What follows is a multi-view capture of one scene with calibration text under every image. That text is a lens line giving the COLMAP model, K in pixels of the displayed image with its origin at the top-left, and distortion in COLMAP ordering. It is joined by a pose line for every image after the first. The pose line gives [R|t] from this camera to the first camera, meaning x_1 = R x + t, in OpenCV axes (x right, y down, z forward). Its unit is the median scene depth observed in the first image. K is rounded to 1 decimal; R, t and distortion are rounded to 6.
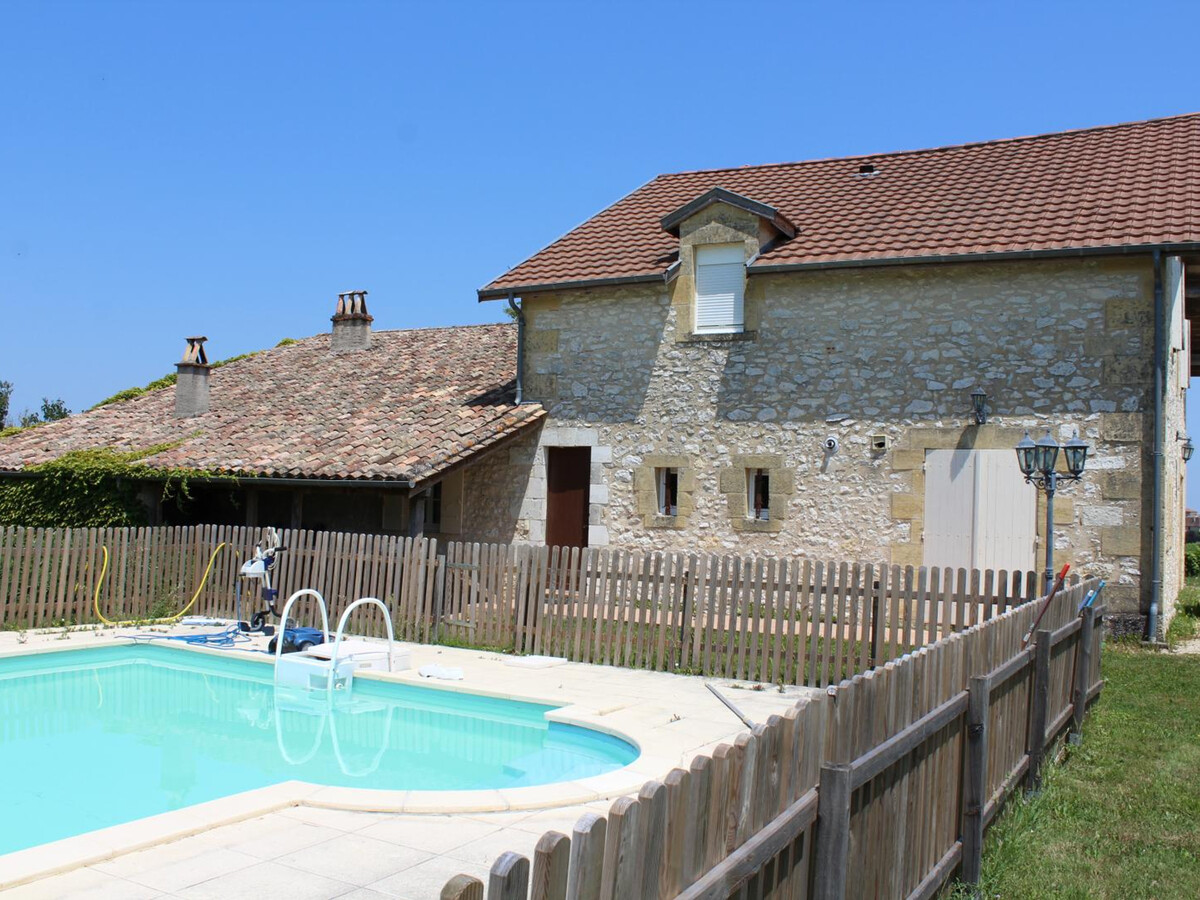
lens RADIAL K [[1161.5, 0, 600.8], [0, 1161.5, 457.6], [0, 0, 1]] dist [-0.135530, 0.000000]
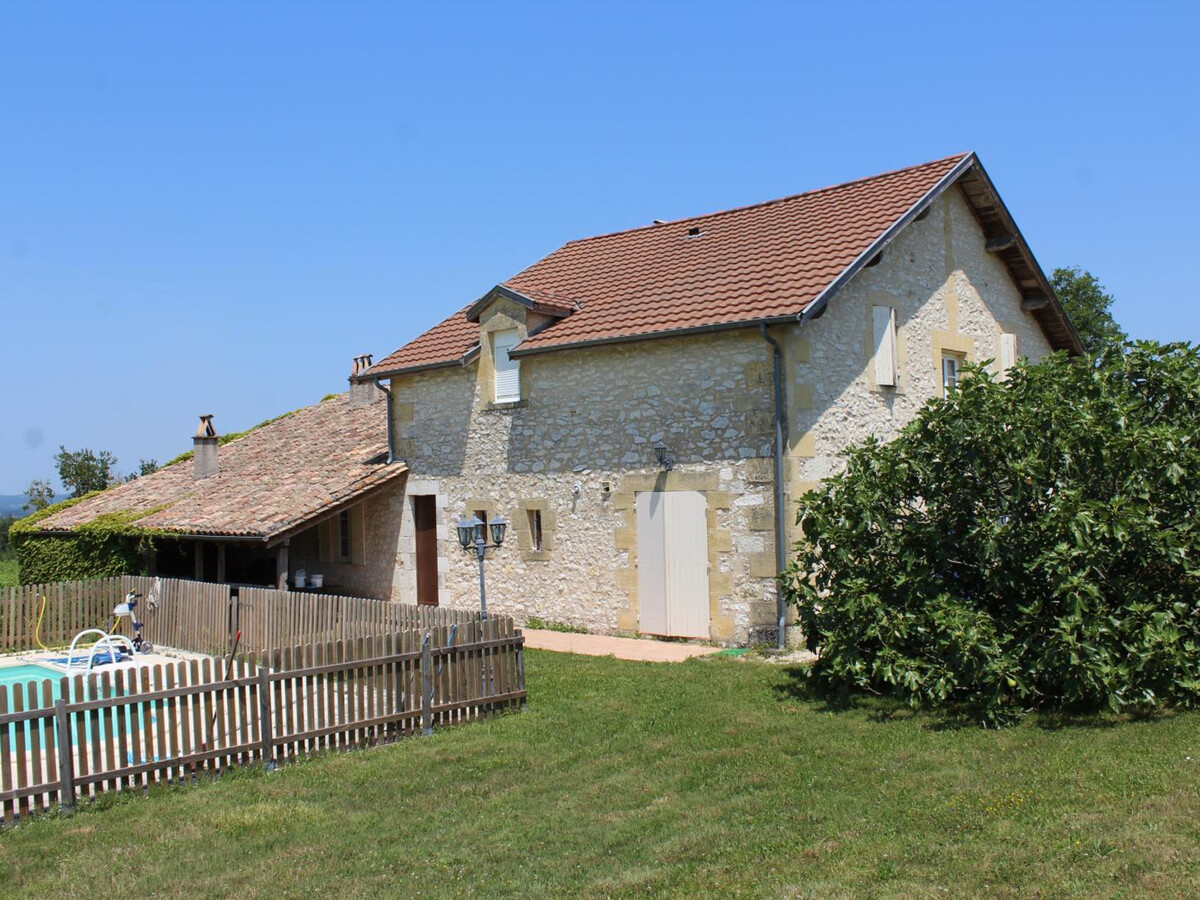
lens RADIAL K [[1161.5, 0, 599.8], [0, 1161.5, 452.8], [0, 0, 1]] dist [-0.135530, 0.000000]
pose [[0.970362, -0.064788, -0.232809, 0.516554], [0.068180, 0.997652, 0.006542, -0.057417], [0.231838, -0.022221, 0.972500, -0.207908]]
